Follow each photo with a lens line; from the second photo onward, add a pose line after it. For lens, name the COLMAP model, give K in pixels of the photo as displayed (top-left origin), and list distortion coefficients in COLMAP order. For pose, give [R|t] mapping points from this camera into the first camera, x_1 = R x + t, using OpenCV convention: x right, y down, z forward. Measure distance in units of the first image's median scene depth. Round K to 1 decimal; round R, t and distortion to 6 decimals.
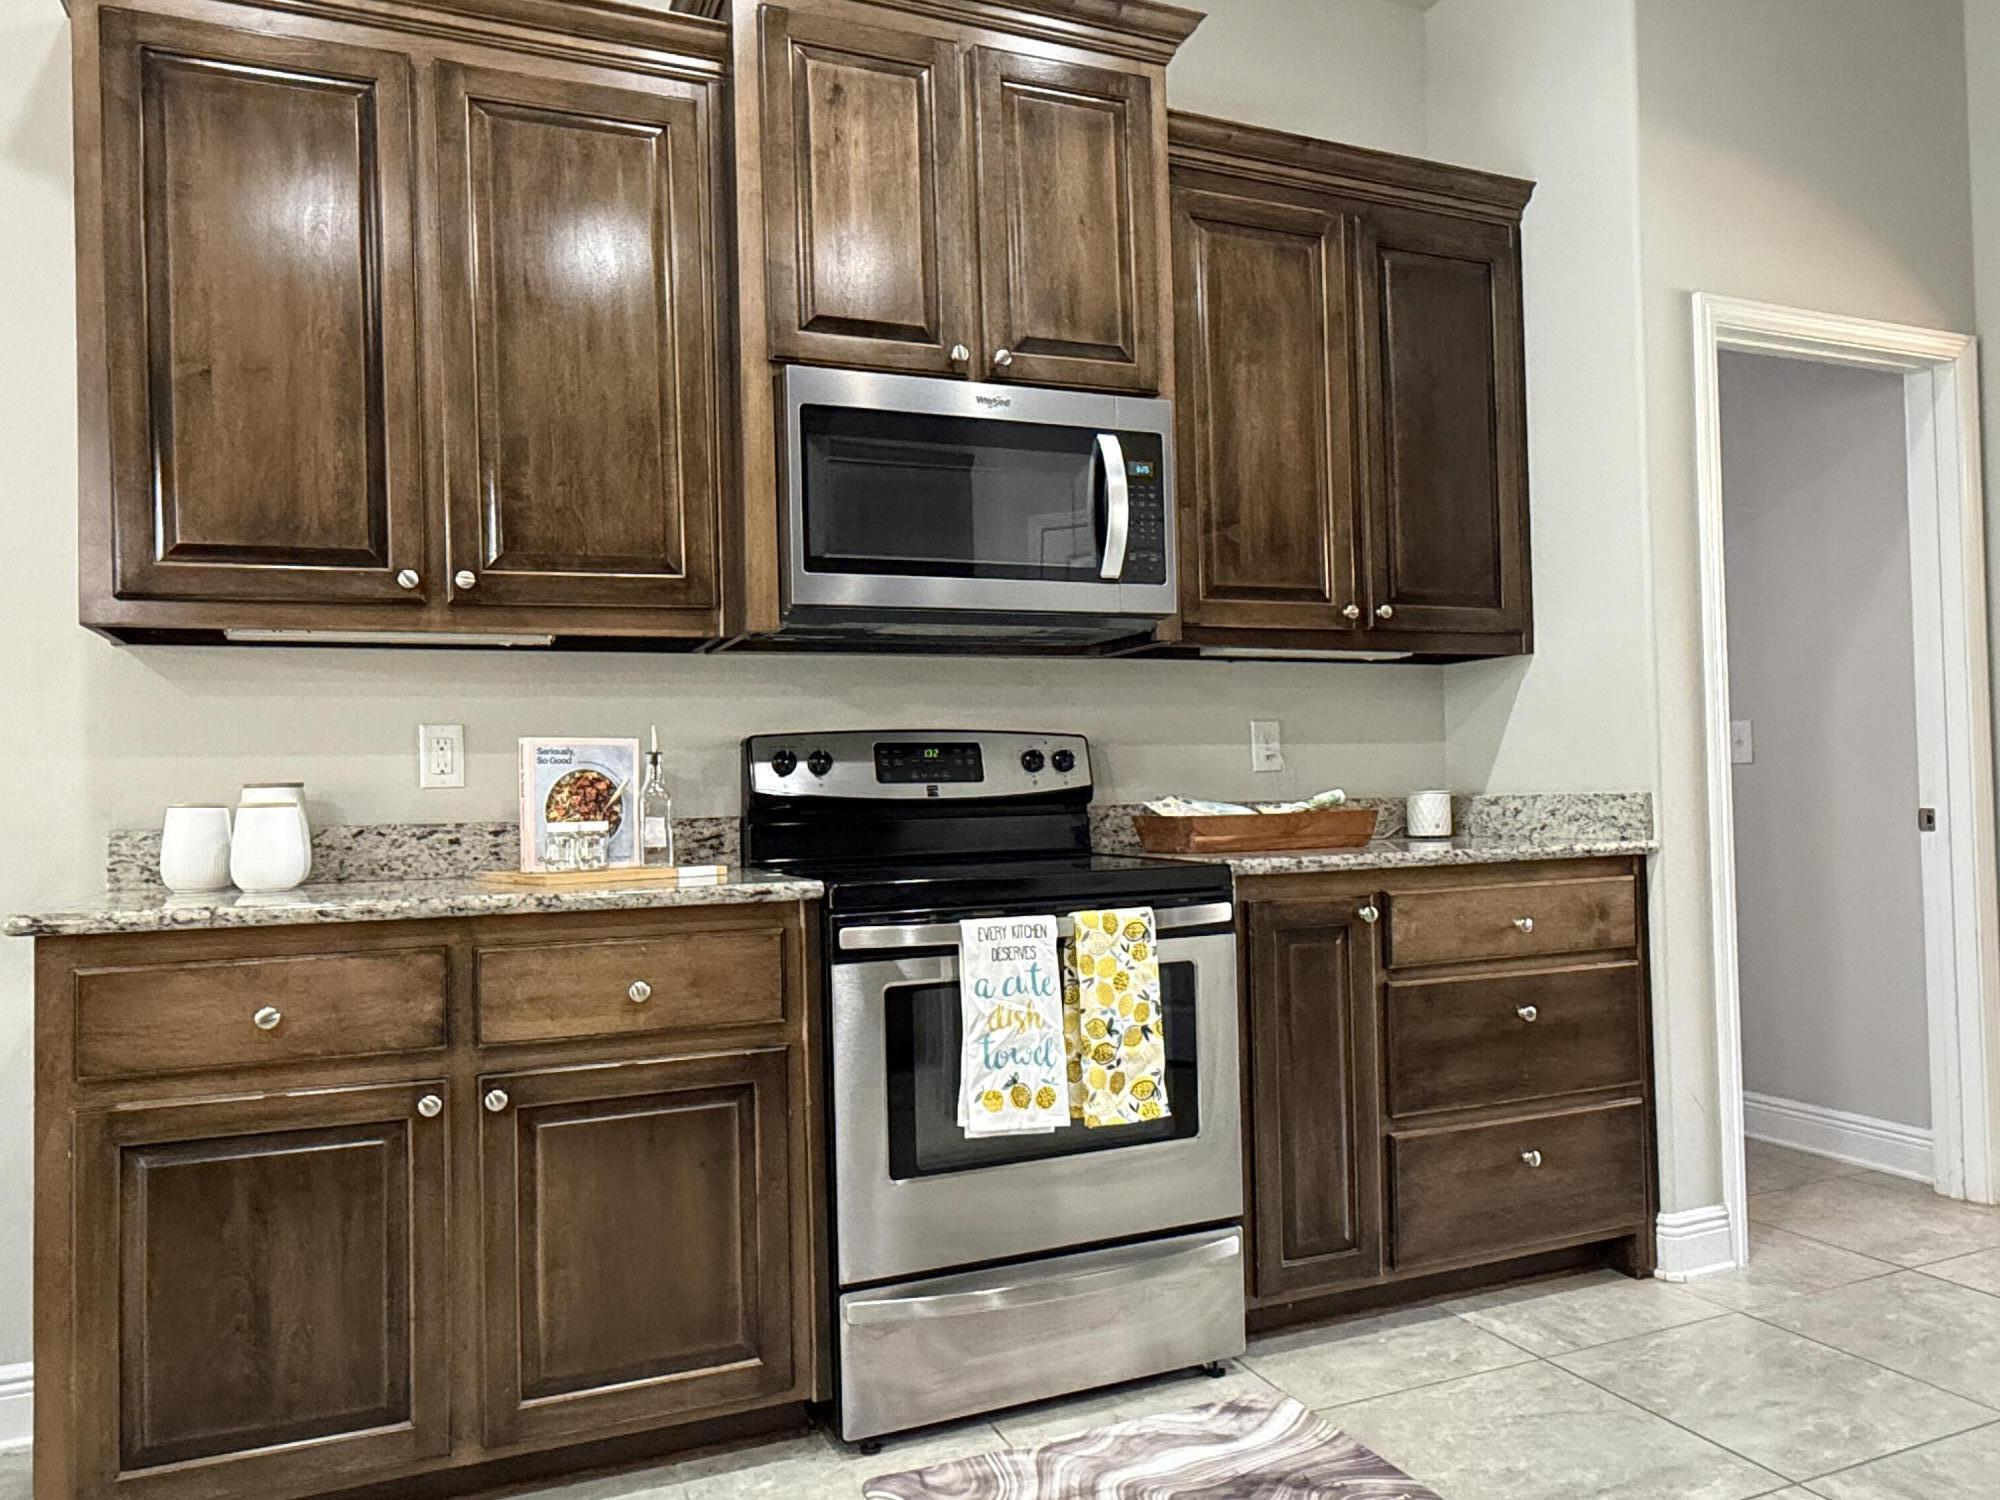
lens RADIAL K [[1370.9, 0, 1000.0], [0, 1370.9, 750.0], [0, 0, 1]] dist [-0.003133, -0.000180]
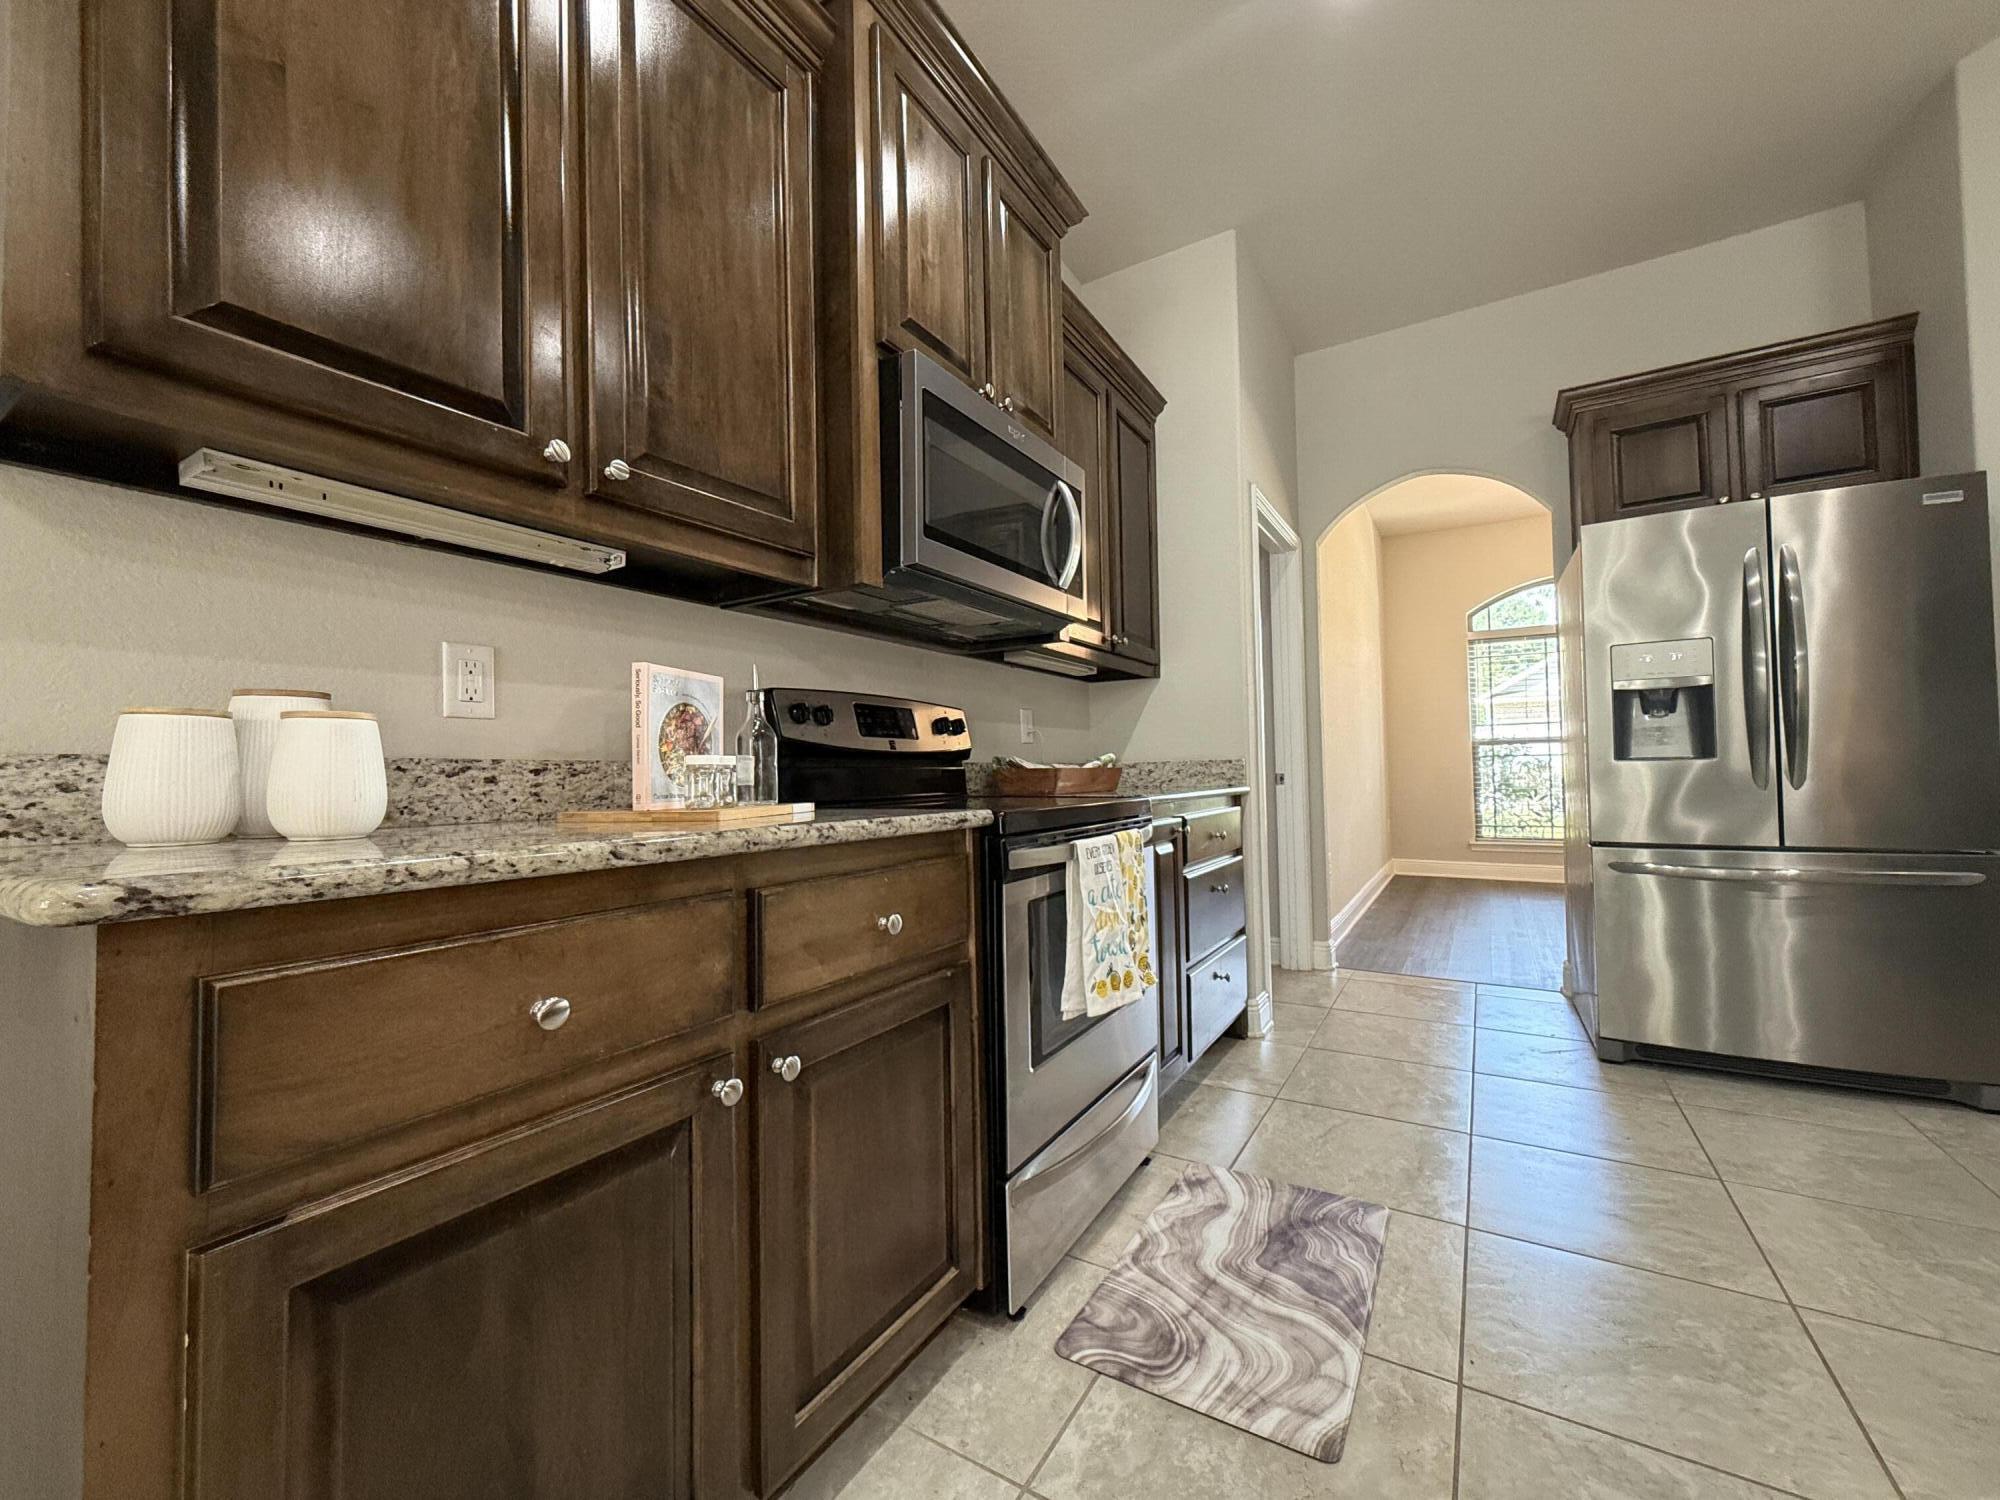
lens RADIAL K [[797.3, 0, 996.8], [0, 797.3, 743.1], [0, 0, 1]] dist [-0.003021, -0.000281]
pose [[0.810306, 0.031511, 0.585159, -0.496658], [-0.018599, 0.999433, -0.028065, 0.059098], [-0.585711, 0.011858, 0.810433, 0.466033]]
